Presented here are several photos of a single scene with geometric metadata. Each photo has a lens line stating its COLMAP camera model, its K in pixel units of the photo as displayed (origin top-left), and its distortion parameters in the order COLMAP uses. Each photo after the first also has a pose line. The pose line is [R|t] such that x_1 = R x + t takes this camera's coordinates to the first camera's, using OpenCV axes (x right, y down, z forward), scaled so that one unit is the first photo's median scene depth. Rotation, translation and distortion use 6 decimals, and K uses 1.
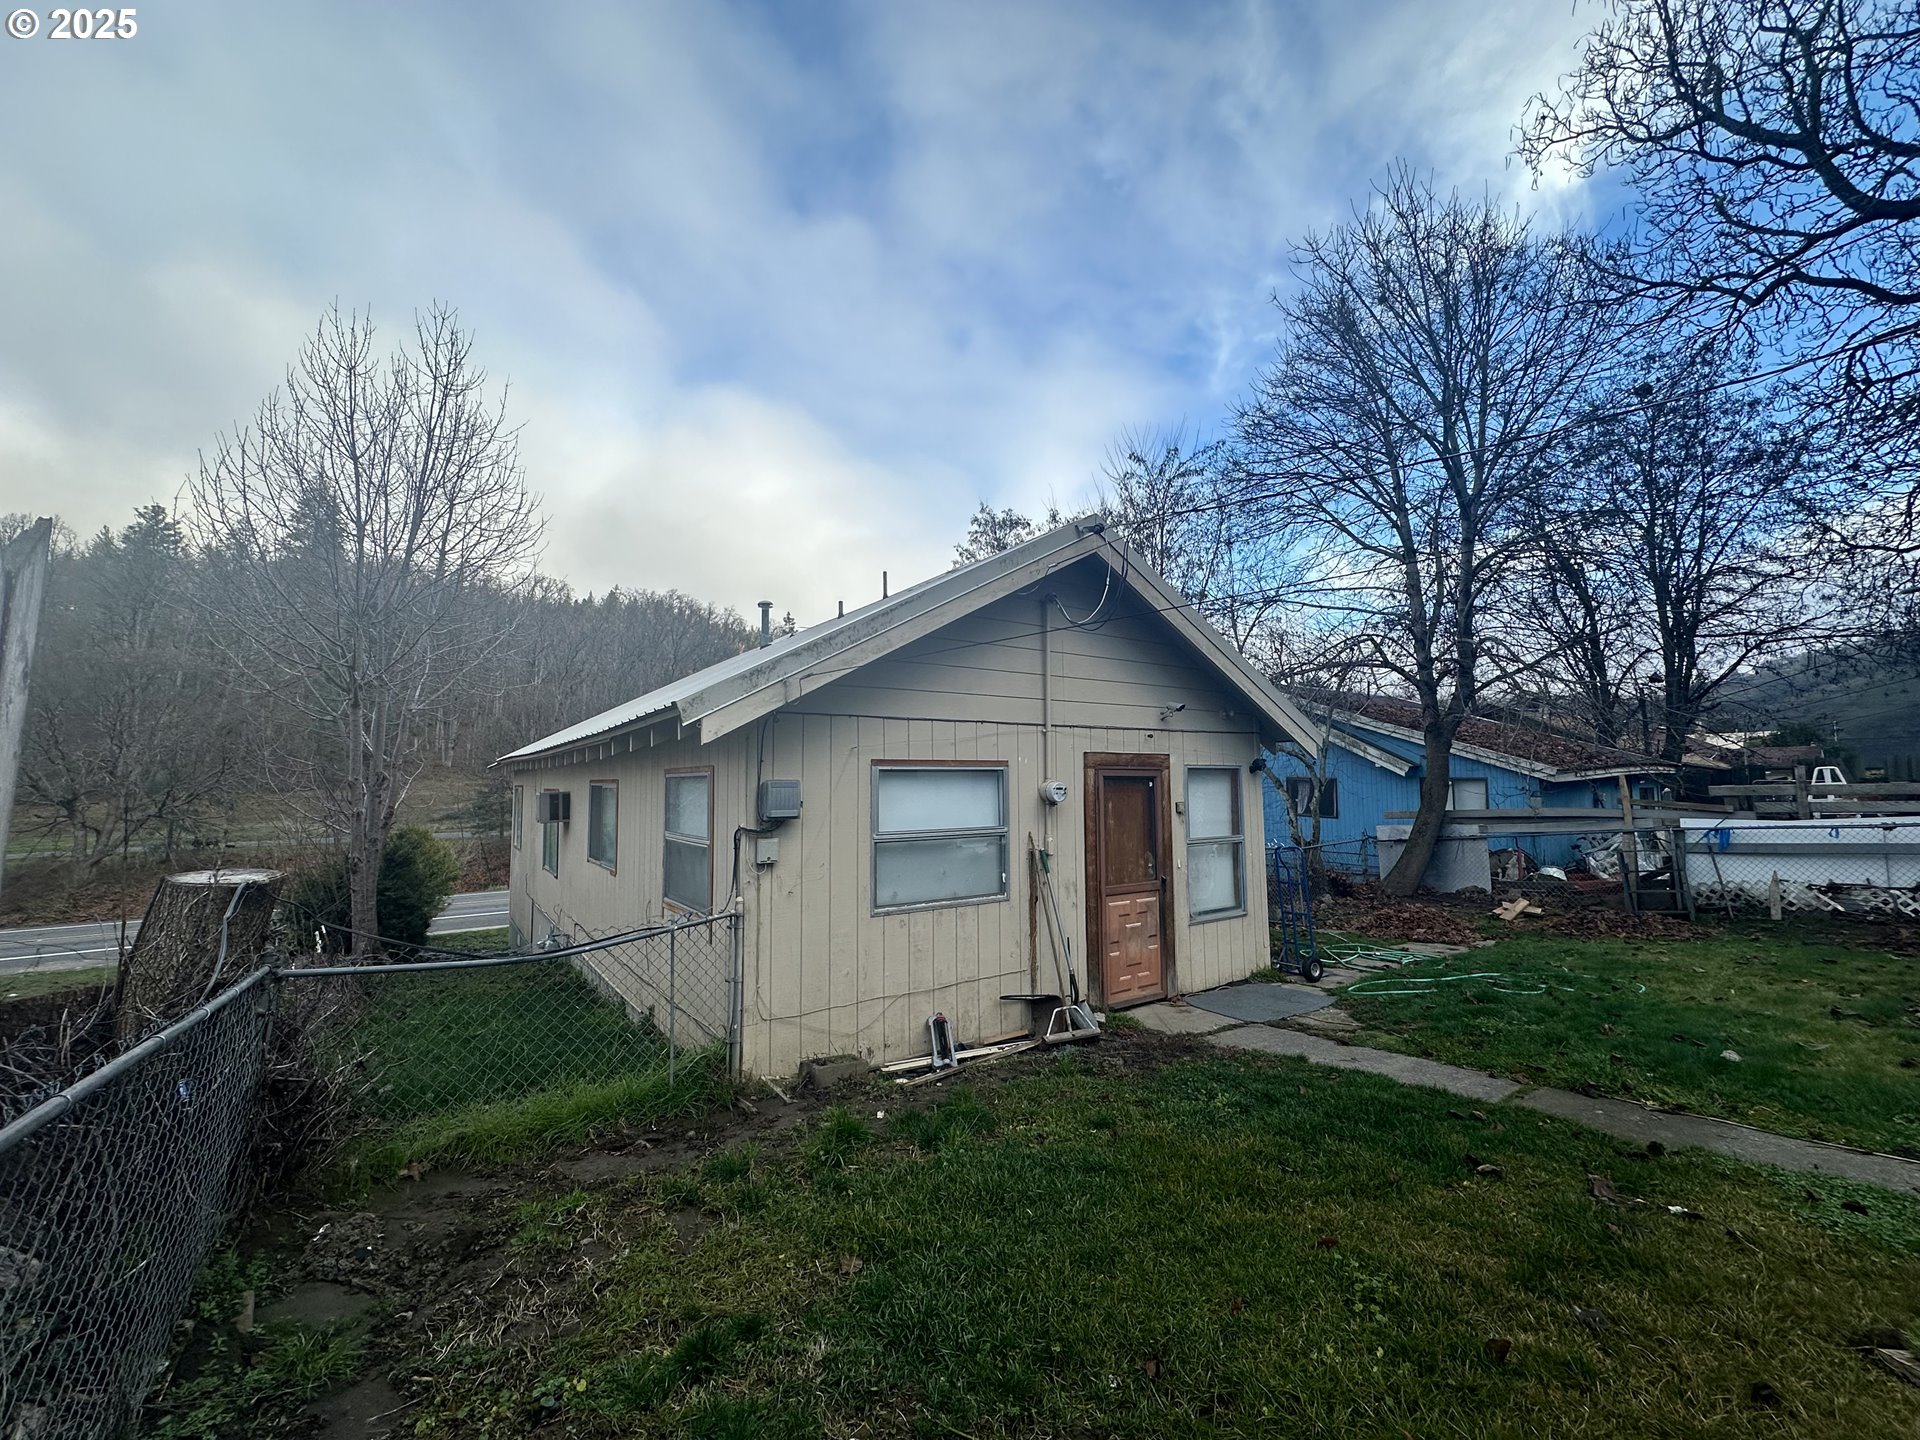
lens RADIAL K [[785.9, 0, 960.0], [0, 785.9, 720.0], [0, 0, 1]] dist [0.000564, 0.000012]
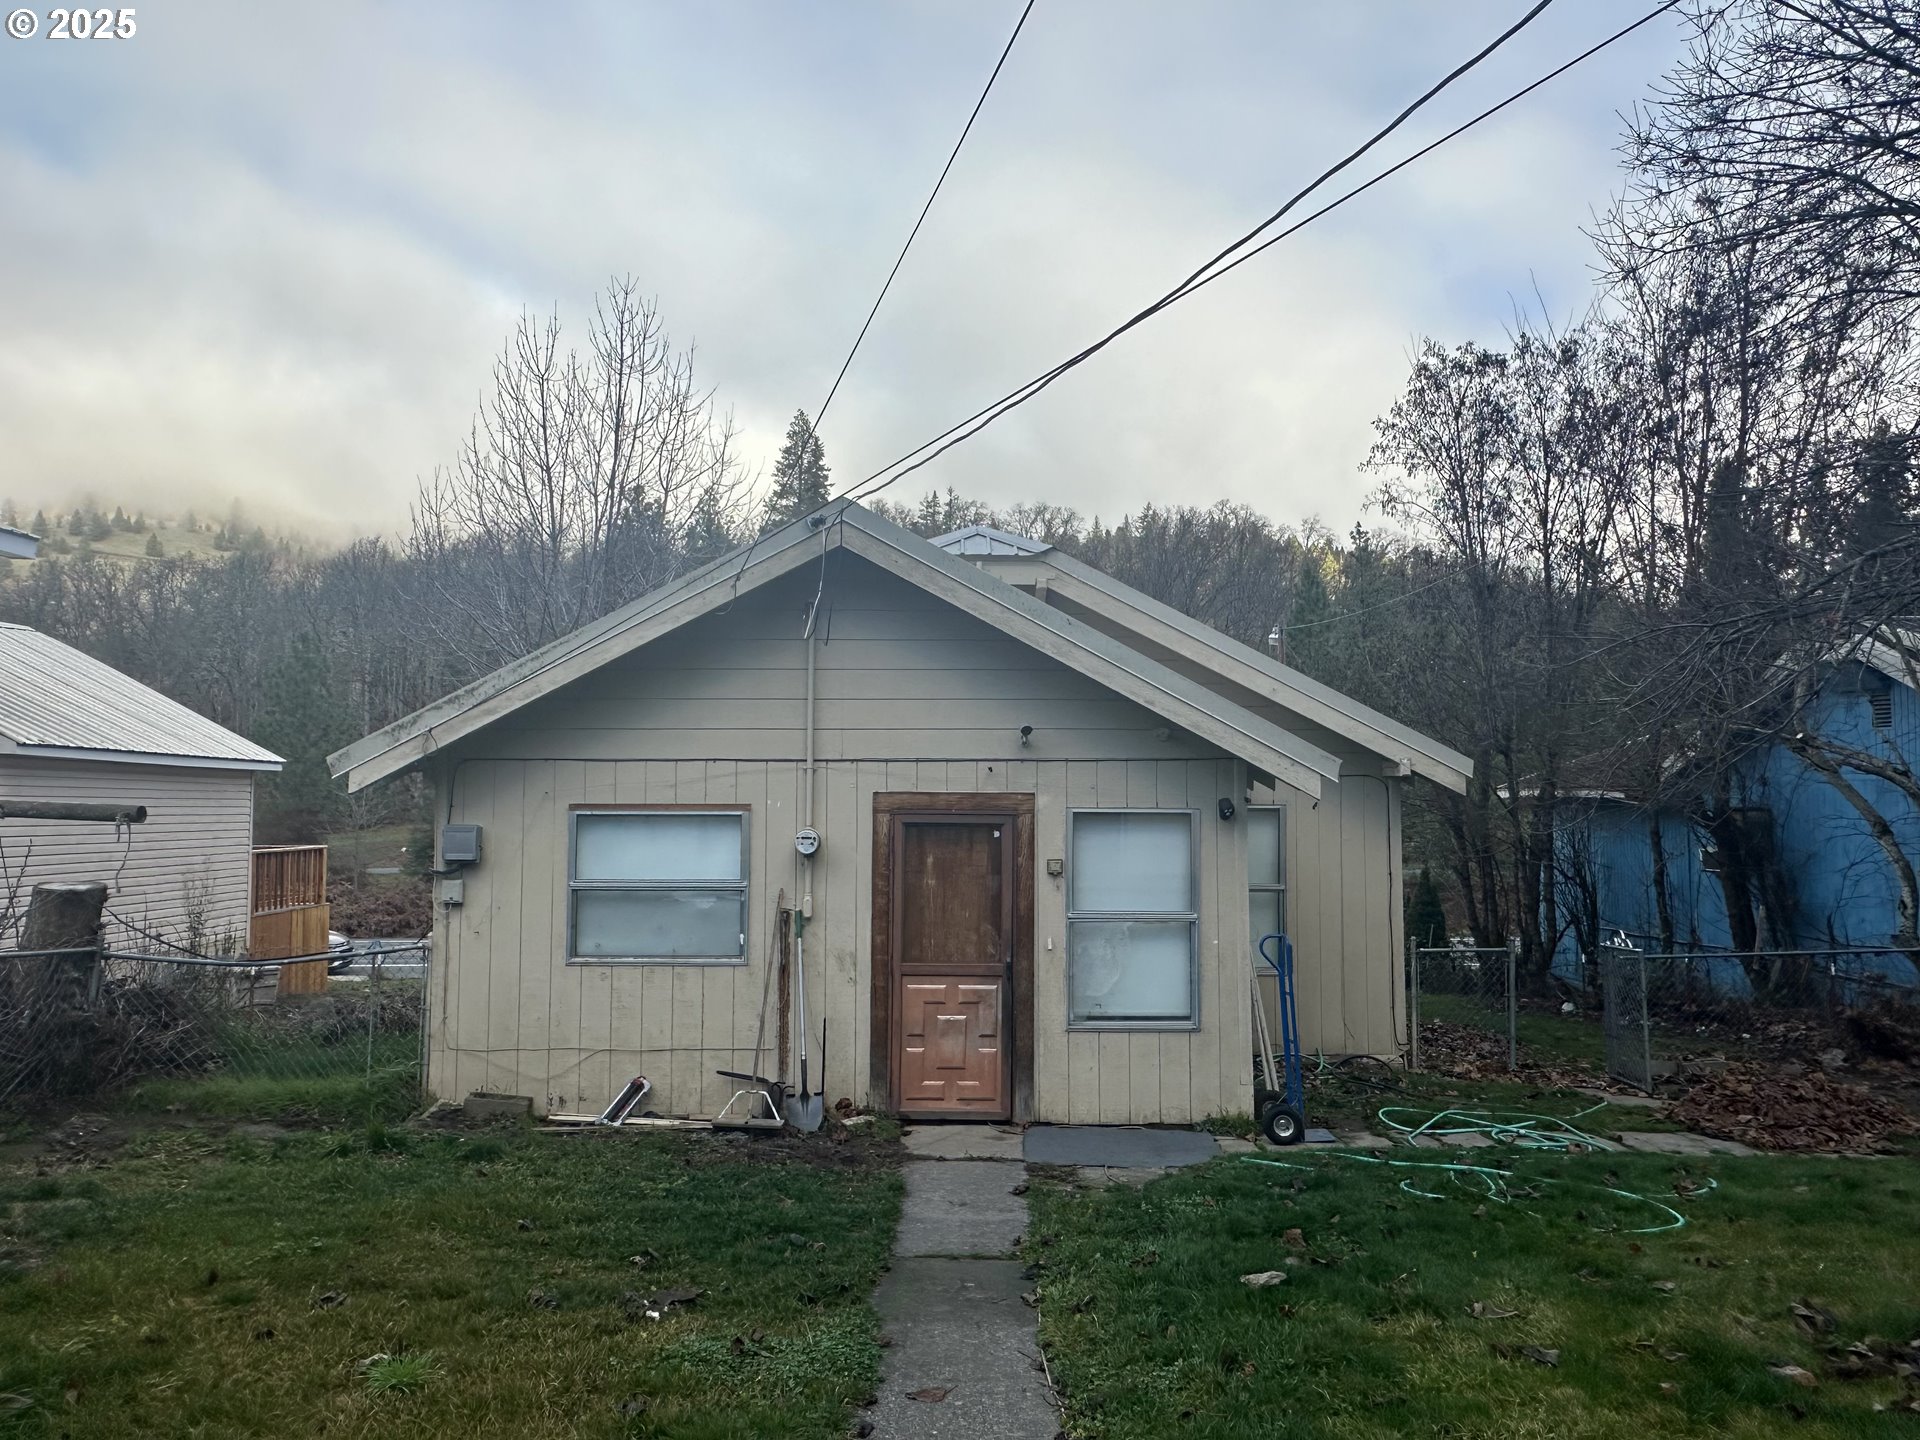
lens RADIAL K [[1283.9, 0, 960.0], [0, 1283.9, 720.0], [0, 0, 1]] dist [-0.000046, -0.000839]
pose [[0.816138, -0.023771, -0.577368, 1.060708], [0.036437, 0.999282, 0.010363, -0.046433], [0.576708, -0.029496, 0.816418, -0.011047]]
